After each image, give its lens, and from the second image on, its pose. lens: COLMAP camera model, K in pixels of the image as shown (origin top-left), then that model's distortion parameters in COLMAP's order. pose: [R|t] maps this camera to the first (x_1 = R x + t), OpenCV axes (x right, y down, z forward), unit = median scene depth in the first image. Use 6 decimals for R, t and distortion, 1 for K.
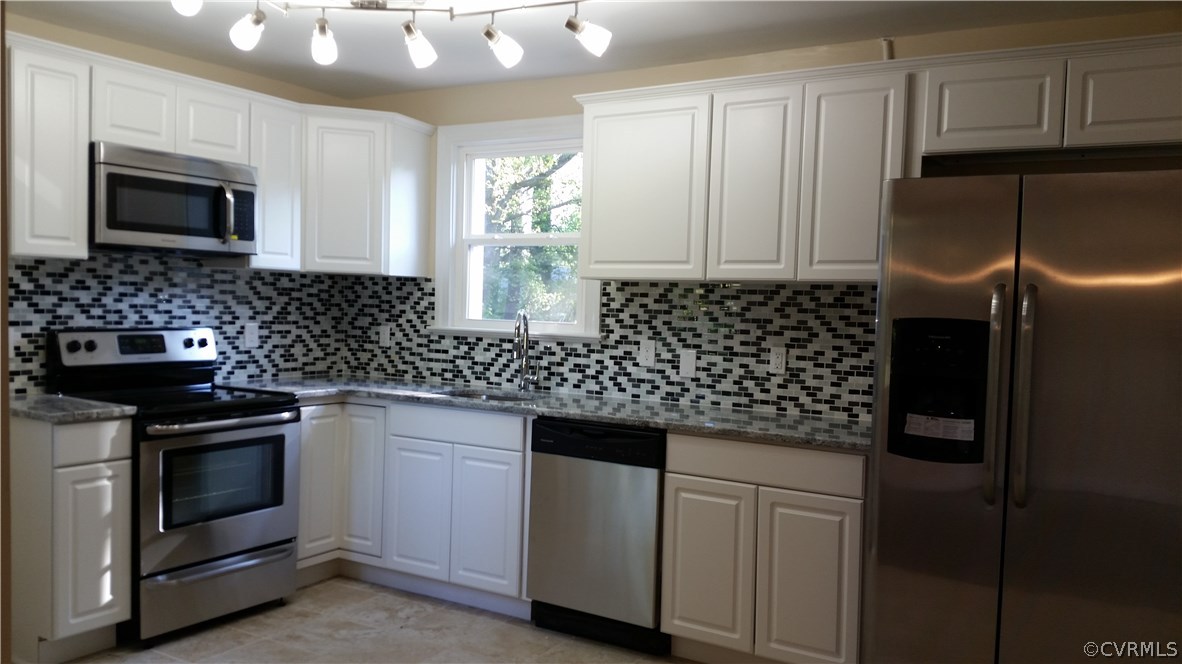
lens RADIAL K [[938.2, 0, 585.4], [0, 938.2, 344.1], [0, 0, 1]] dist [0.075568, -0.182609]
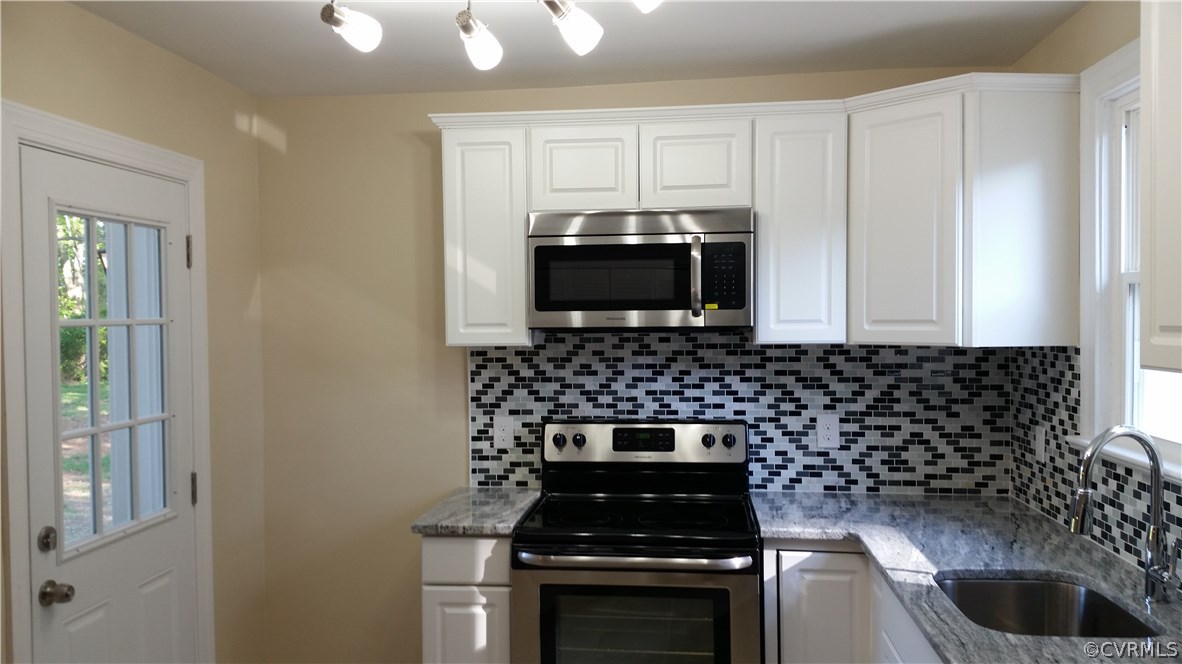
lens RADIAL K [[938.2, 0, 600.2], [0, 938.2, 325.7], [0, 0, 1]] dist [0.075568, -0.182609]
pose [[0.408892, -0.026499, -0.912198, 0.271262], [-0.020136, 0.999073, -0.038048, -0.067692], [0.912360, 0.033926, 0.407980, 0.620670]]
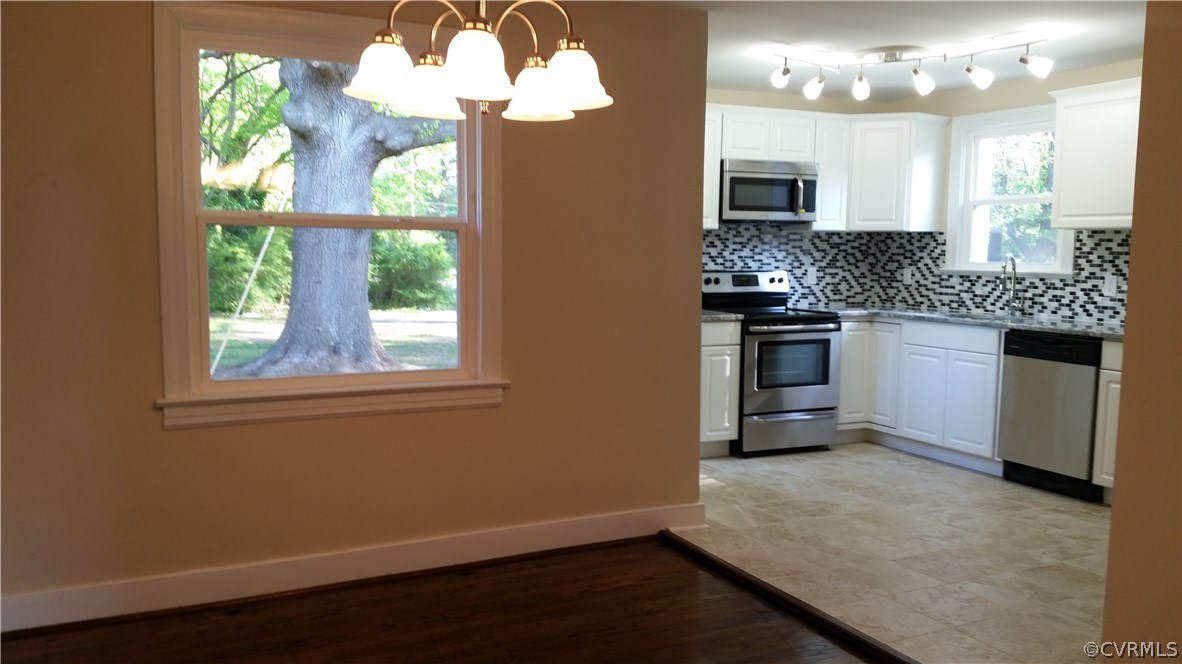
lens RADIAL K [[938.2, 0, 559.6], [0, 938.2, 359.2], [0, 0, 1]] dist [0.075568, -0.182609]
pose [[0.823677, 0.041543, -0.565536, 0.184172], [-0.007574, 0.998030, 0.062282, 0.036374], [0.567009, -0.047016, 0.822369, -0.506274]]
